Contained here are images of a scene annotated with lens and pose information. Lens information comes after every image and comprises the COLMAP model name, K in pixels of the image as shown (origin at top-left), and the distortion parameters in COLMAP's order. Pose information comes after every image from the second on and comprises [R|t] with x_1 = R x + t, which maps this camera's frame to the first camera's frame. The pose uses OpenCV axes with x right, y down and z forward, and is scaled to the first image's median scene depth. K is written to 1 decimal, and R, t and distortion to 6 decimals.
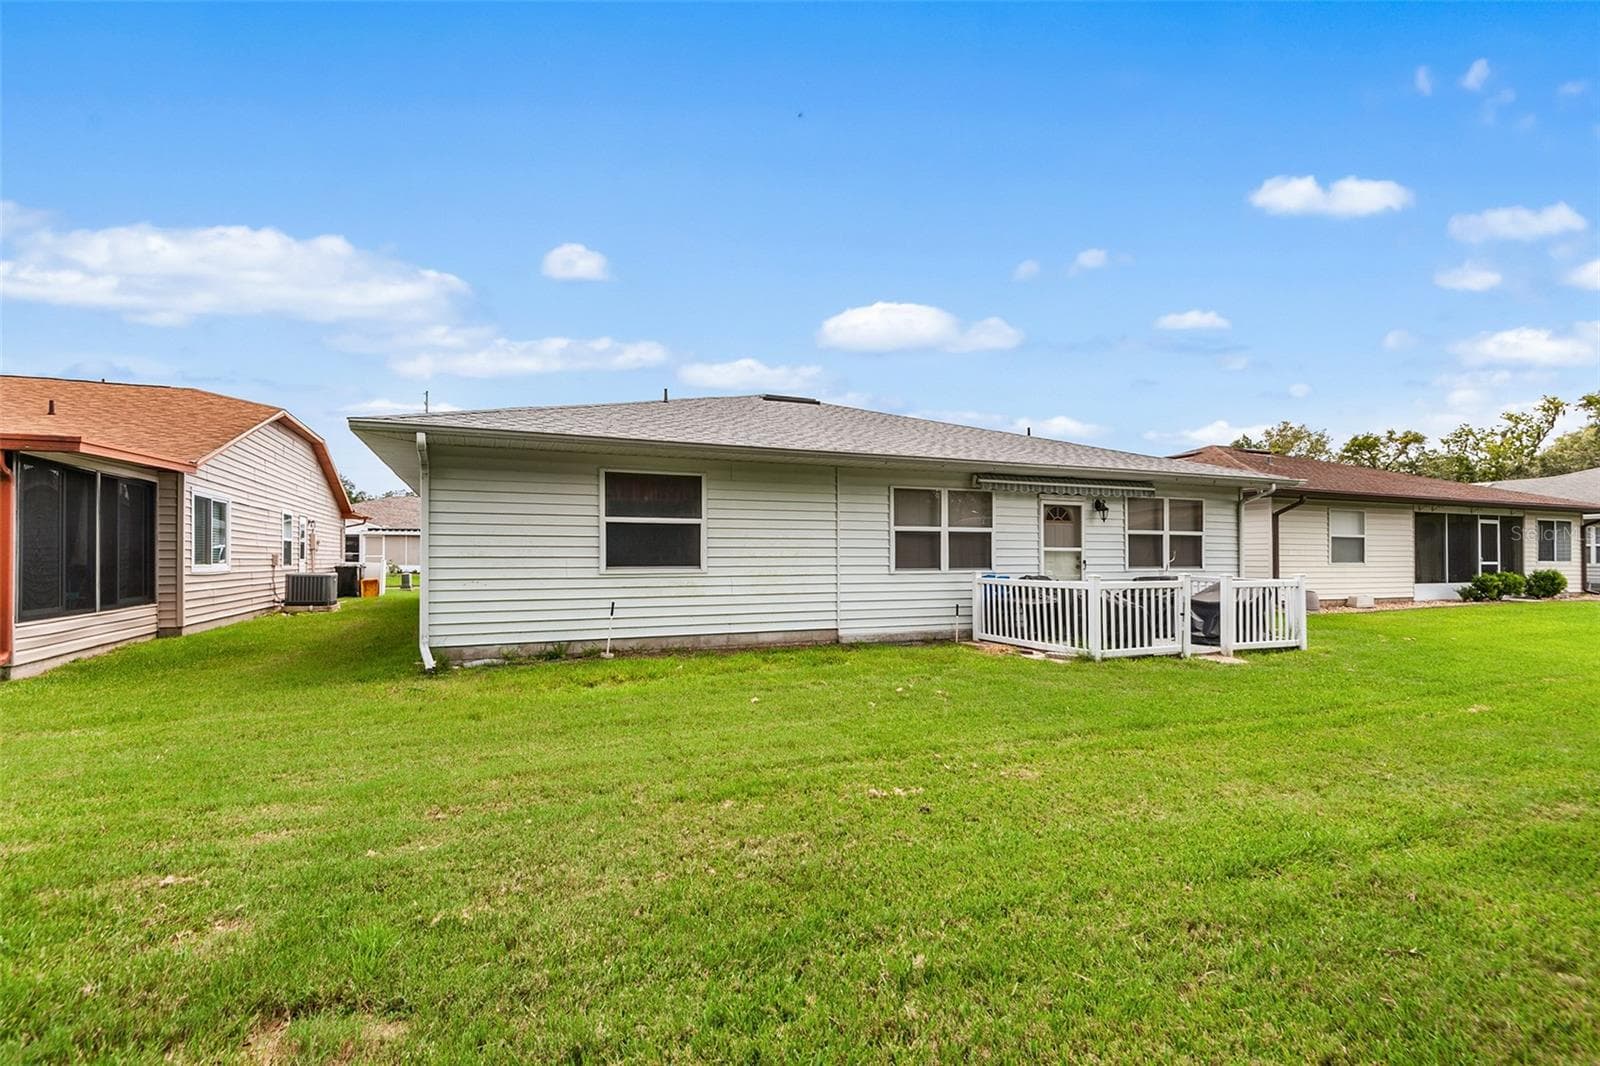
lens RADIAL K [[740.8, 0, 800.0], [0, 740.8, 551.4], [0, 0, 1]] dist [0.003138, 0.000224]
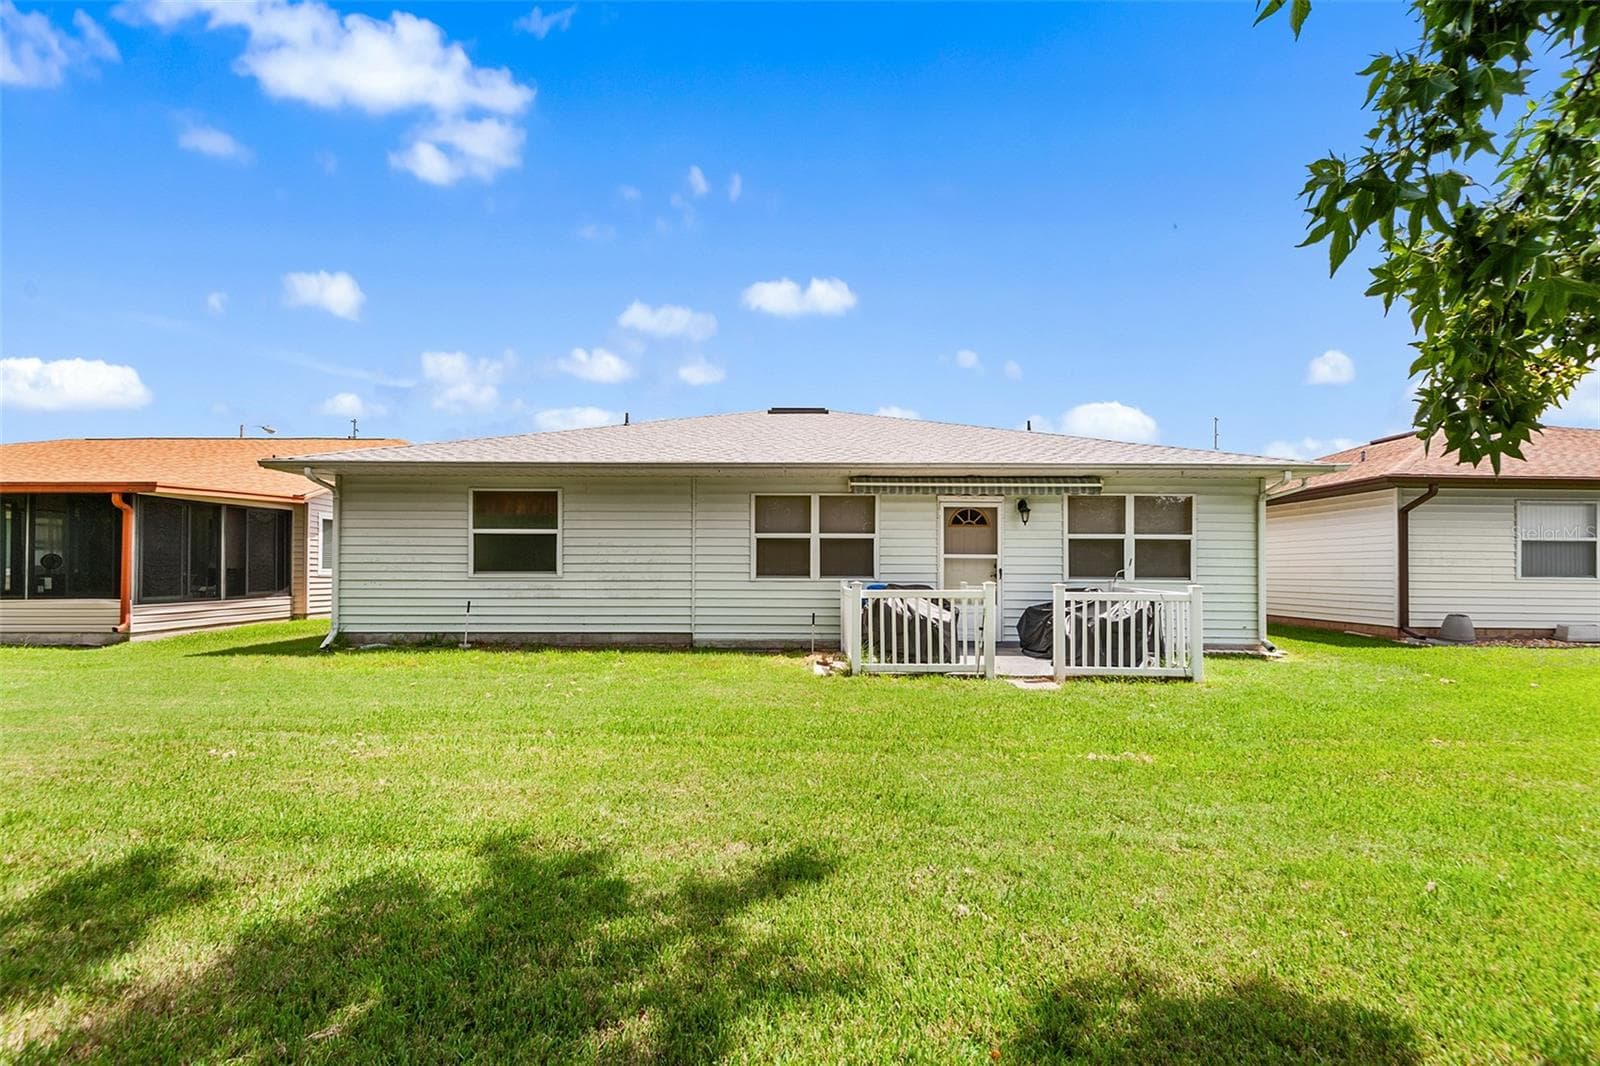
lens RADIAL K [[740.8, 0, 800.0], [0, 740.8, 551.4], [0, 0, 1]] dist [0.003138, 0.000224]
pose [[0.918586, -0.004679, -0.395193, 0.578138], [-0.001224, 0.999891, -0.014684, 0.004844], [0.395219, 0.013972, 0.918481, 0.101021]]
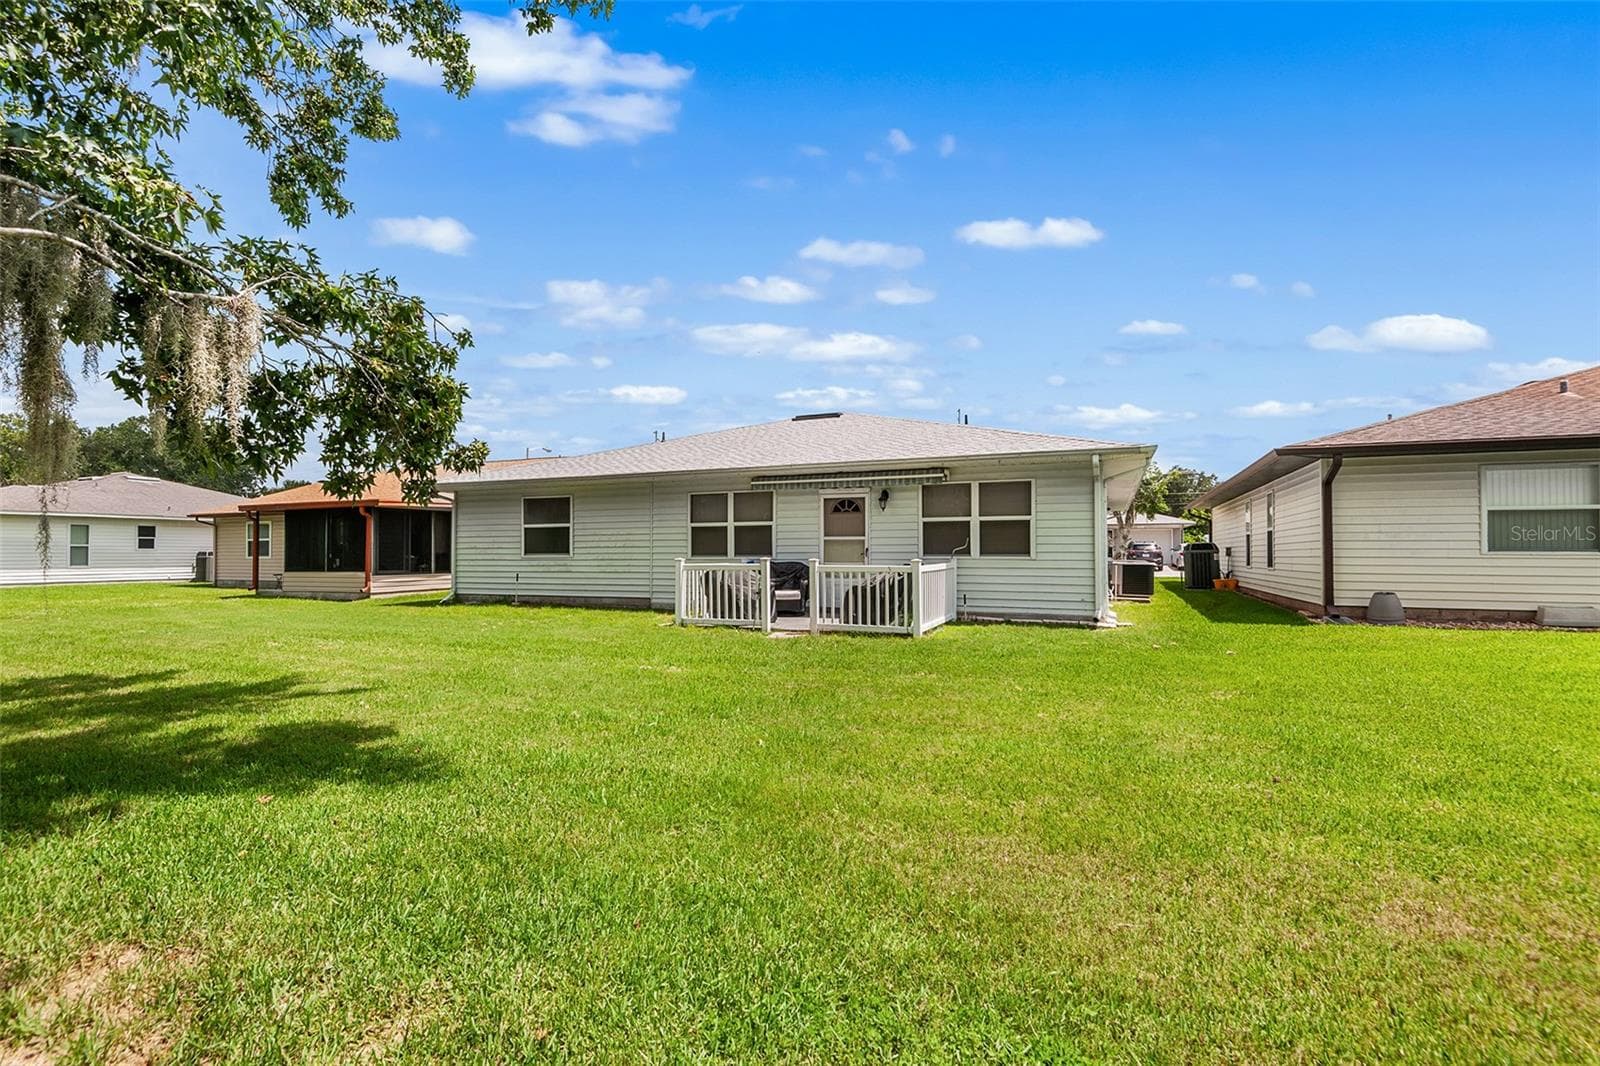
lens RADIAL K [[740.8, 0, 800.0], [0, 740.8, 551.4], [0, 0, 1]] dist [0.003138, 0.000224]
pose [[0.700888, -0.003040, -0.713264, 1.212616], [0.009766, 0.999938, 0.005335, 0.011062], [0.713204, -0.010705, 0.700875, 0.204874]]
